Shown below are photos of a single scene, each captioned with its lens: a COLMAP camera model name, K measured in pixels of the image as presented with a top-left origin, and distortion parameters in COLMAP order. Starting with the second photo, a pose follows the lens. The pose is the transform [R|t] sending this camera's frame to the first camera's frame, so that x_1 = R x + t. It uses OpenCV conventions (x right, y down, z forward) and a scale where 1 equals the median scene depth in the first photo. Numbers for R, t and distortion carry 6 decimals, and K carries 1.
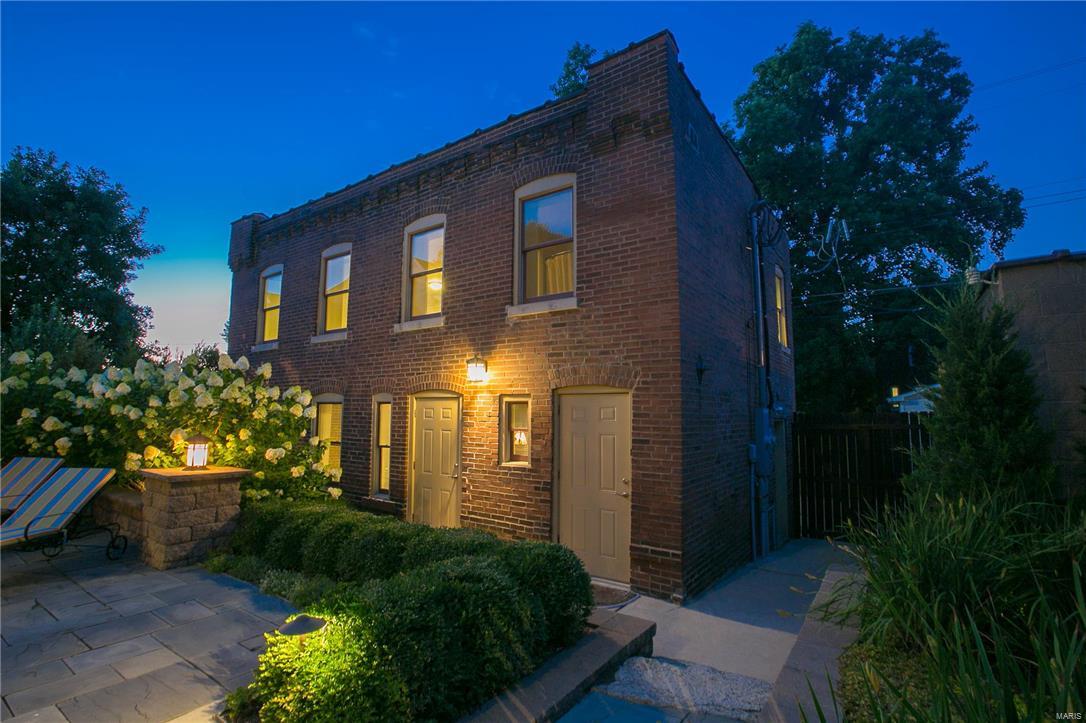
lens RADIAL K [[517.5, 0, 531.3], [0, 517.5, 357.0], [0, 0, 1]] dist [-0.045870, 0.019279]
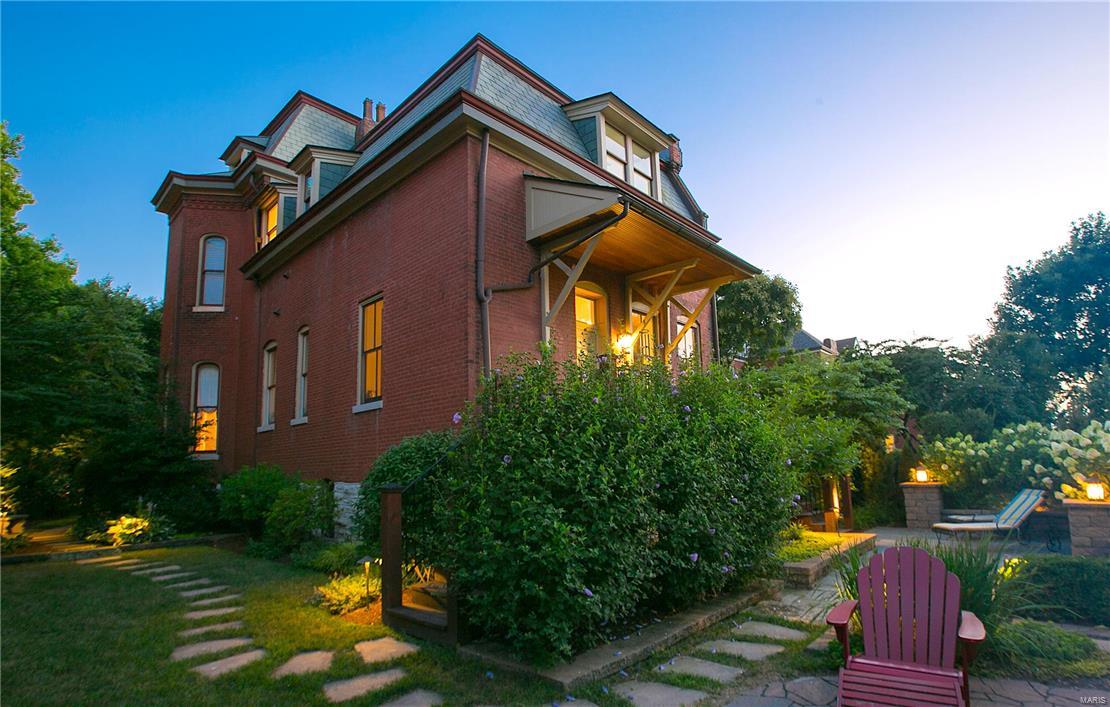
lens RADIAL K [[556.4, 0, 584.1], [0, 556.4, 394.6], [0, 0, 1]] dist [-0.063478, 0.024018]
pose [[-0.098176, -0.124990, -0.987289, 0.895244], [0.139305, 0.980587, -0.137994, -0.063450], [0.985371, -0.151082, -0.078858, -0.249590]]
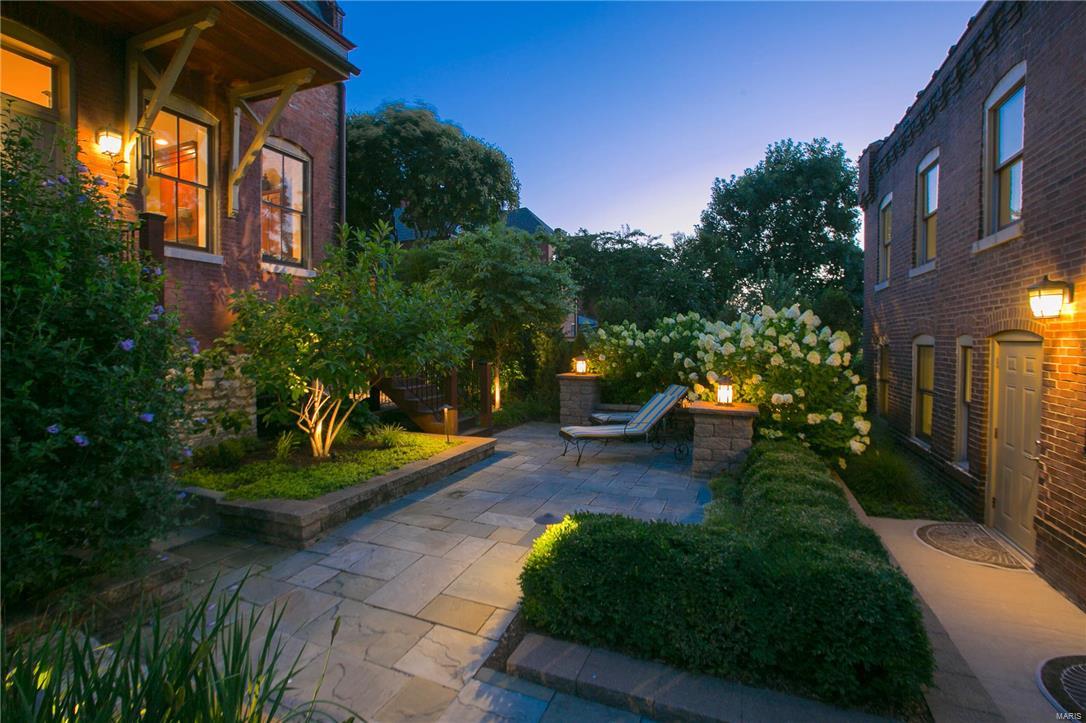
lens RADIAL K [[498.4, 0, 538.4], [0, 498.4, 357.8], [0, 0, 1]] dist [-0.055537, 0.017562]
pose [[0.223494, 0.026048, -0.974357, 0.339916], [0.108281, 0.992792, 0.051378, -0.002587], [0.968672, -0.116987, 0.219063, 0.268064]]
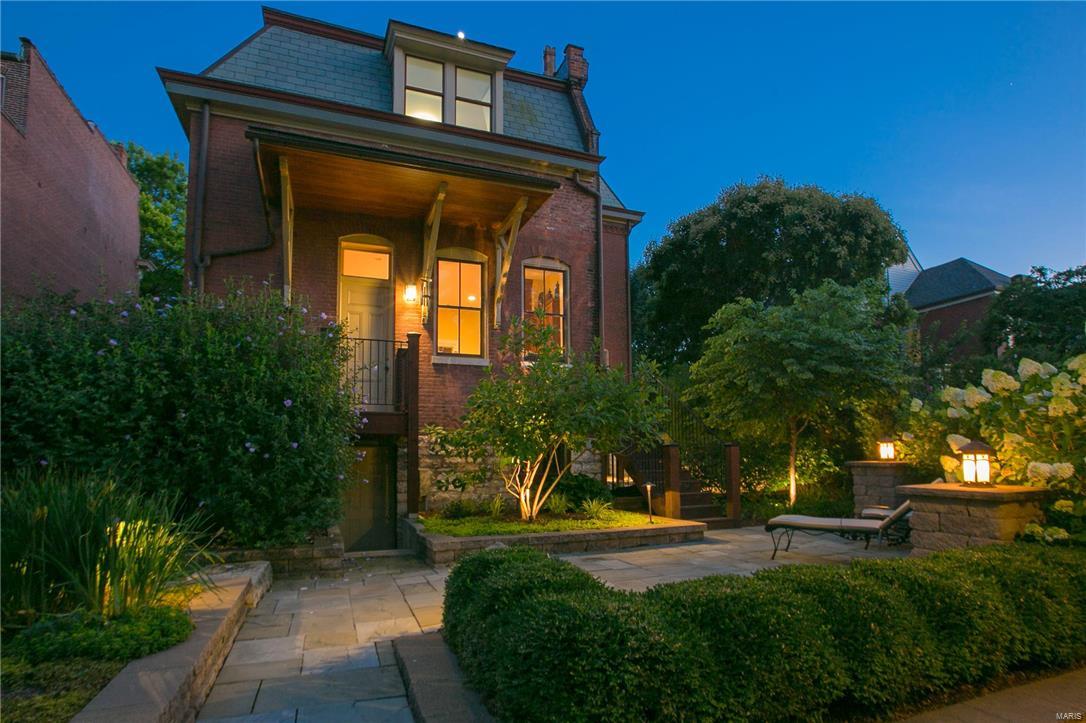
lens RADIAL K [[546.3, 0, 538.7], [0, 546.3, 426.9], [0, 0, 1]] dist [-0.055434, 0.024333]
pose [[-0.542744, -0.045462, -0.838667, 0.335354], [0.100014, 0.987931, -0.118278, 0.135418], [0.833922, -0.148073, -0.531647, 0.751720]]
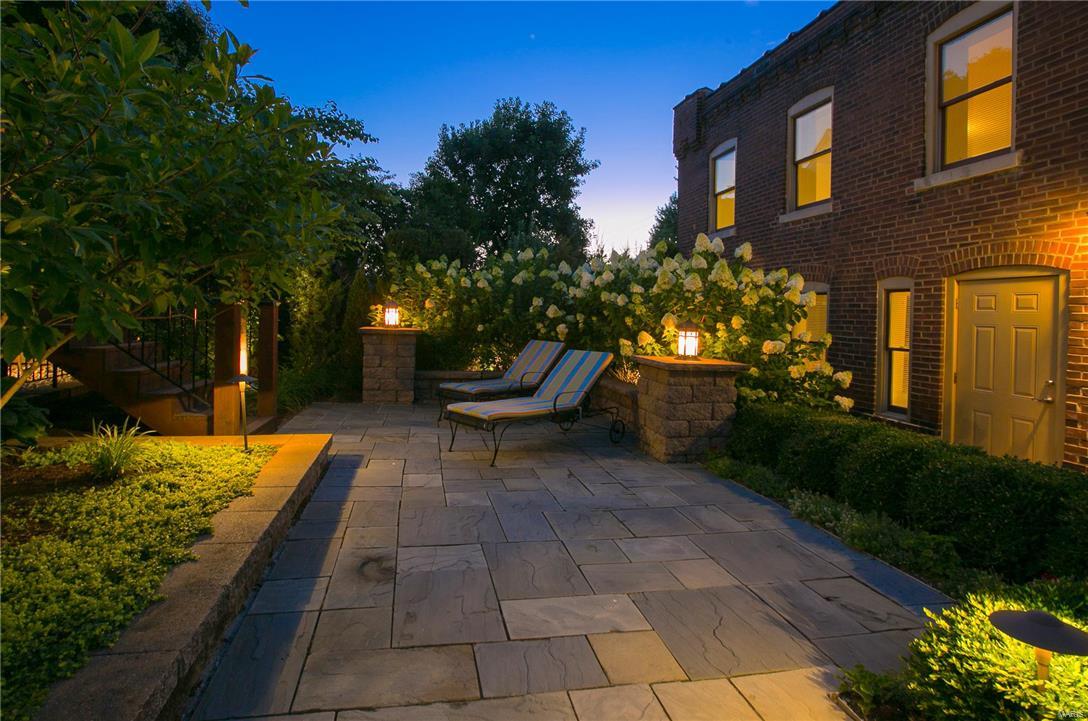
lens RADIAL K [[544.7, 0, 508.4], [0, 544.7, 316.9], [0, 0, 1]] dist [-0.050544, 0.018049]
pose [[0.708239, 0.014723, -0.705819, -0.174999], [0.055888, 0.995475, 0.076845, 0.046062], [0.703757, -0.093871, 0.704212, 0.090551]]
